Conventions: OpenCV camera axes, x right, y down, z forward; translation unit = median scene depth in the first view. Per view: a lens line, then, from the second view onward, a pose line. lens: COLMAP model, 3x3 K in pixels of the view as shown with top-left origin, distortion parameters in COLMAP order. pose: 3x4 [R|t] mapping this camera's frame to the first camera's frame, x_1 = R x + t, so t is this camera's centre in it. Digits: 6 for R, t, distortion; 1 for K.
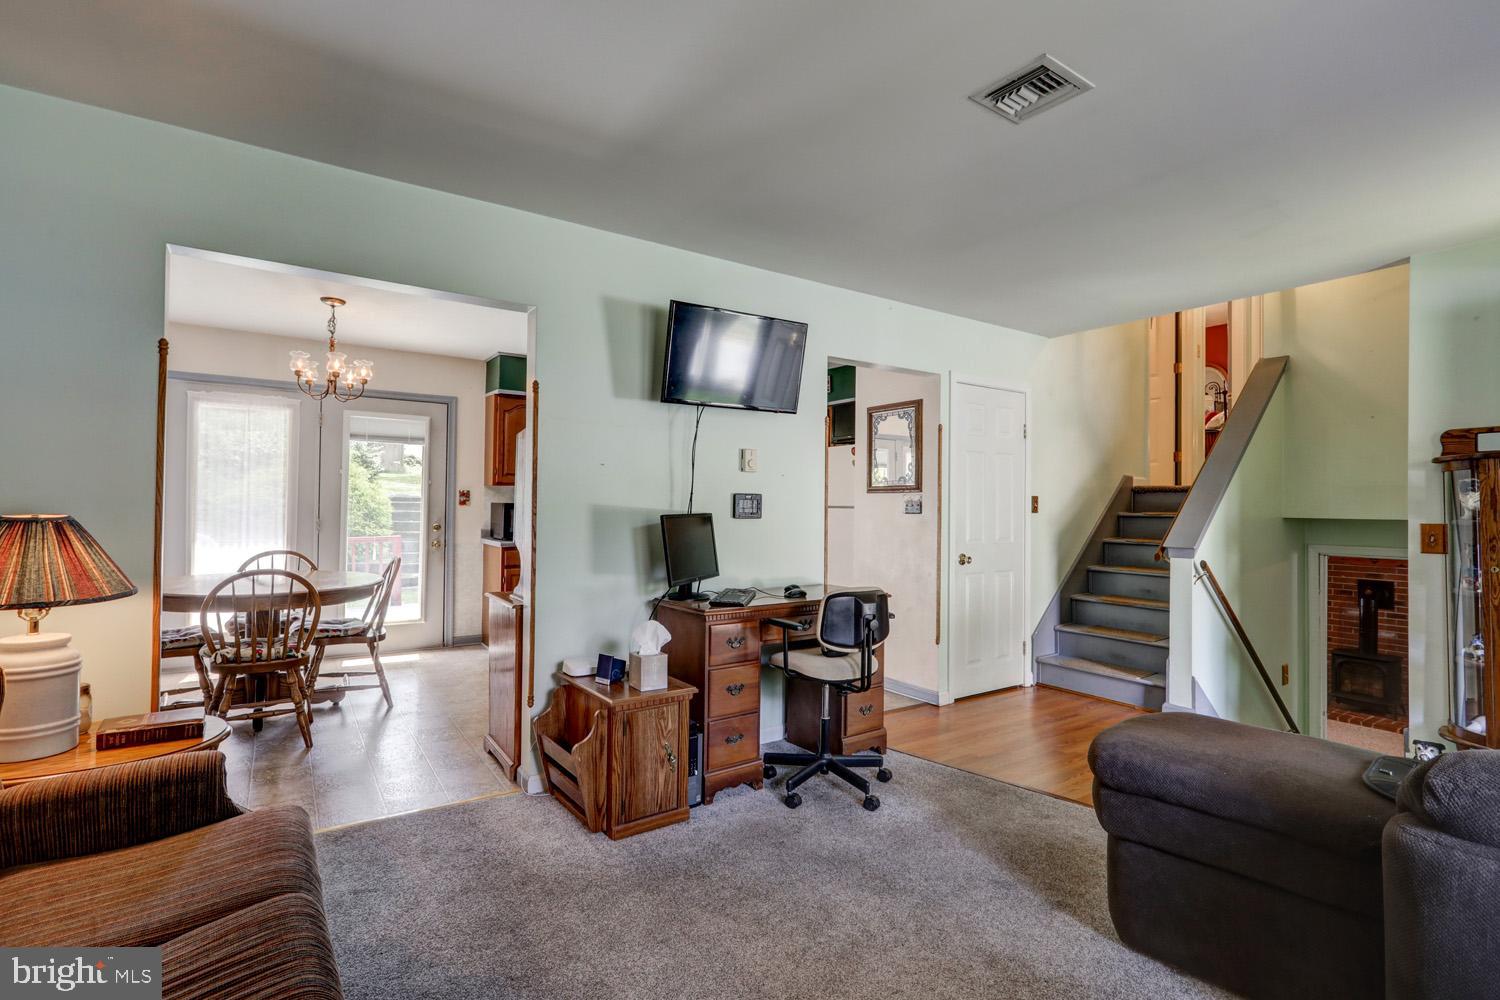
lens RADIAL K [[701.4, 0, 747.1], [0, 701.4, 494.6], [0, 0, 1]] dist [-0.002667, 0.000414]
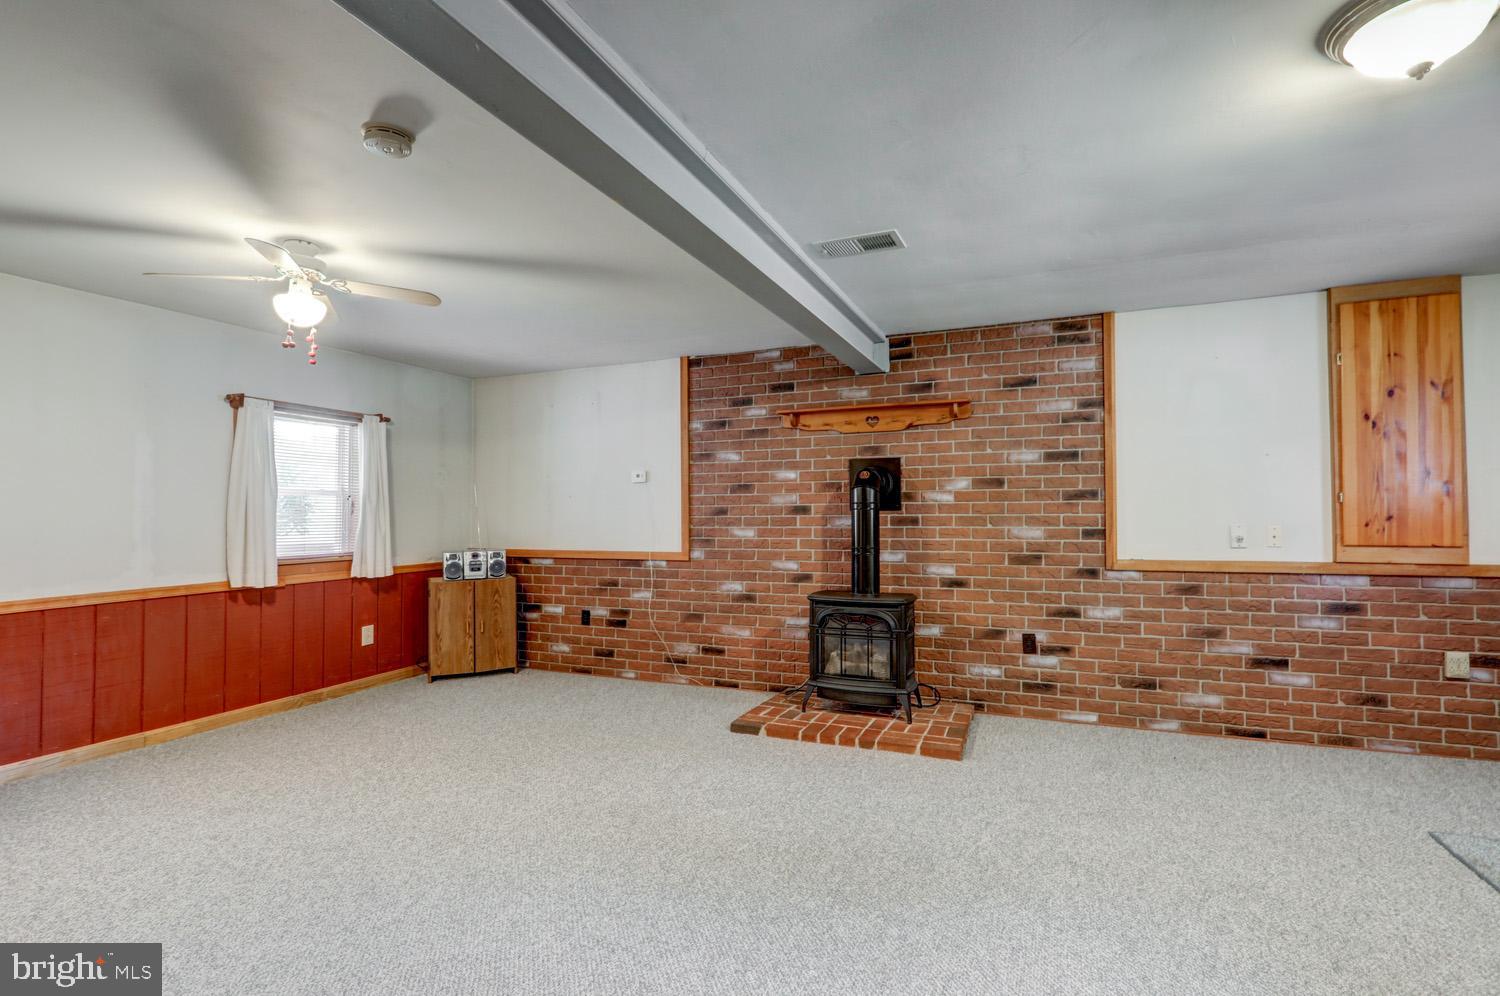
lens RADIAL K [[713.0, 0, 752.2], [0, 713.0, 498.1], [0, 0, 1]] dist [-0.004059, 0.001977]
pose [[0.836062, -0.002786, 0.548628, 0.793975], [0.005379, 0.999981, -0.003119, 0.235020], [-0.548608, 0.005559, 0.836061, 0.909164]]
